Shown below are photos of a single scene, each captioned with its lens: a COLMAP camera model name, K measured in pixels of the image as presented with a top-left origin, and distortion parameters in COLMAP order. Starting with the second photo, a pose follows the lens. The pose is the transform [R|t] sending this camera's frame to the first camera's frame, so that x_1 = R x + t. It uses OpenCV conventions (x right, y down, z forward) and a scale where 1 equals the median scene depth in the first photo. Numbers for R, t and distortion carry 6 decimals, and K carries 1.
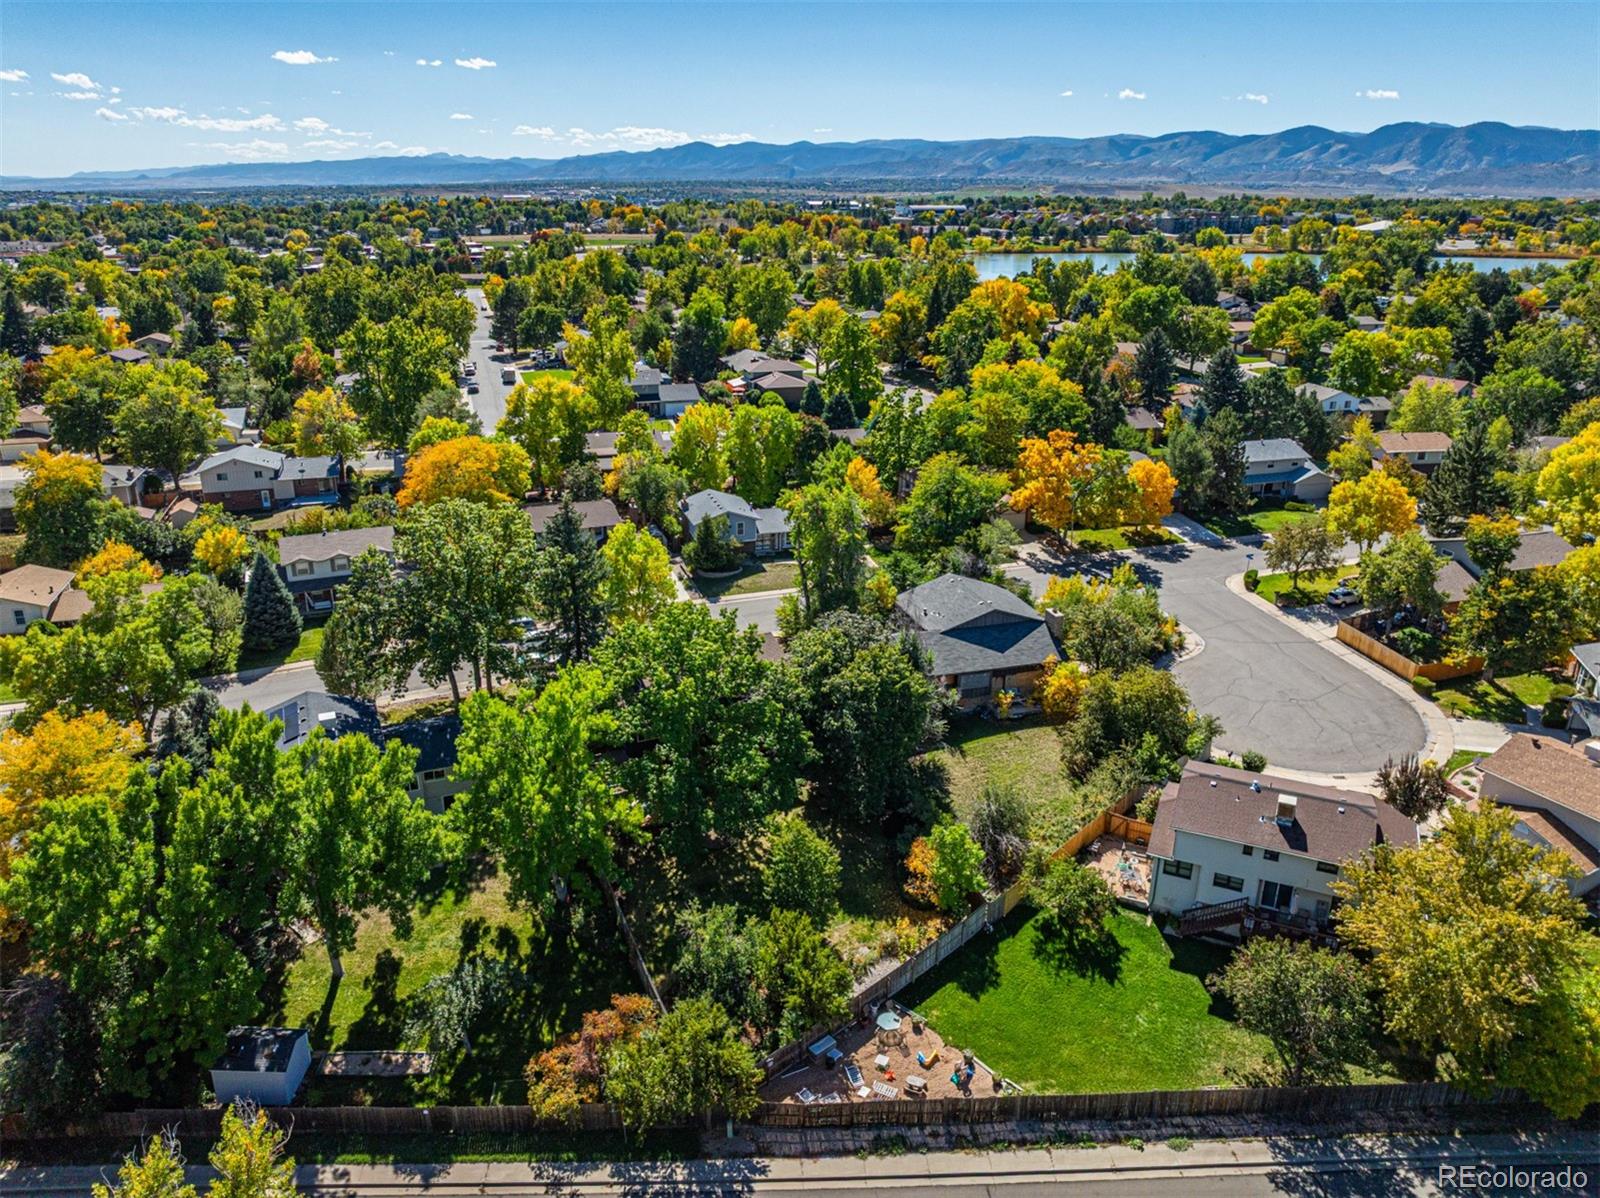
lens RADIAL K [[1129.8, 0, 800.0], [0, 1129.8, 599.0], [0, 0, 1]] dist [-0.042207, 0.000334]
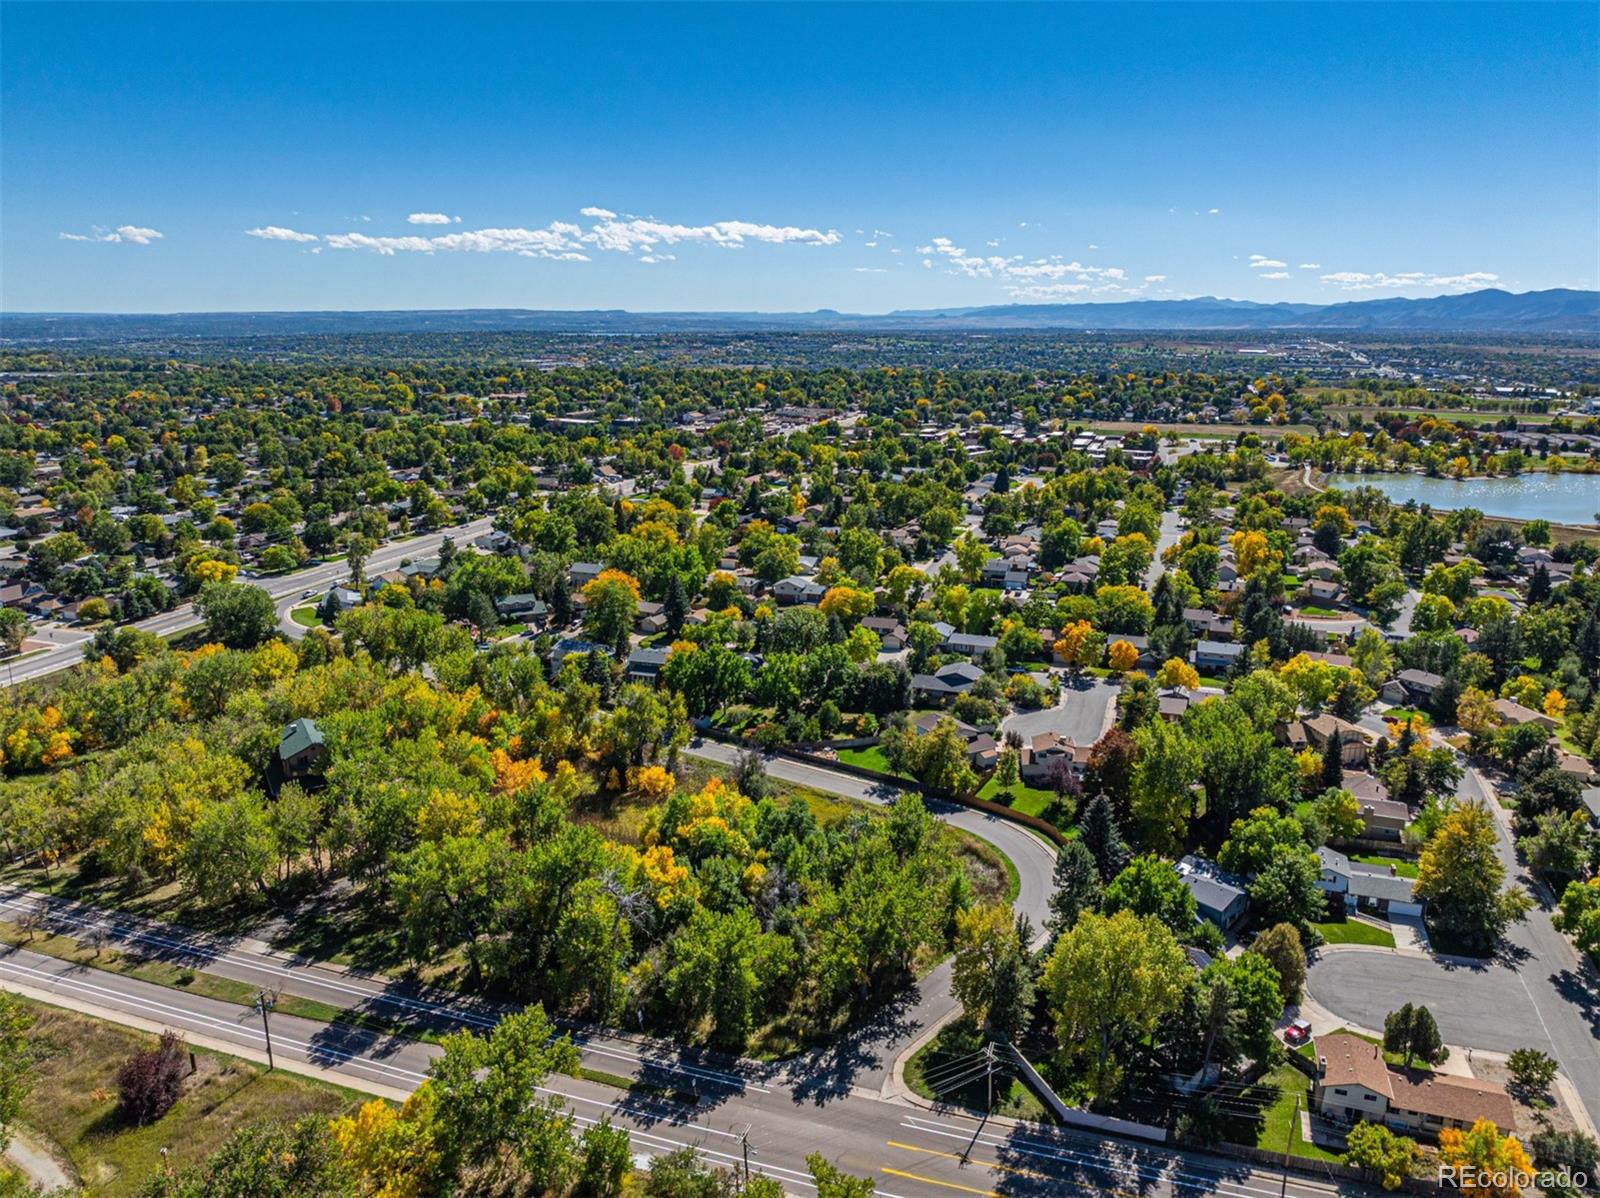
lens RADIAL K [[1137.7, 0, 800.0], [0, 1137.7, 599.0], [0, 0, 1]] dist [-0.039544, -0.002924]
pose [[0.808225, 0.141776, -0.571552, 1.591672], [-0.207586, 0.976875, -0.051226, 0.061338], [0.551072, 0.160049, 0.818965, -1.736148]]
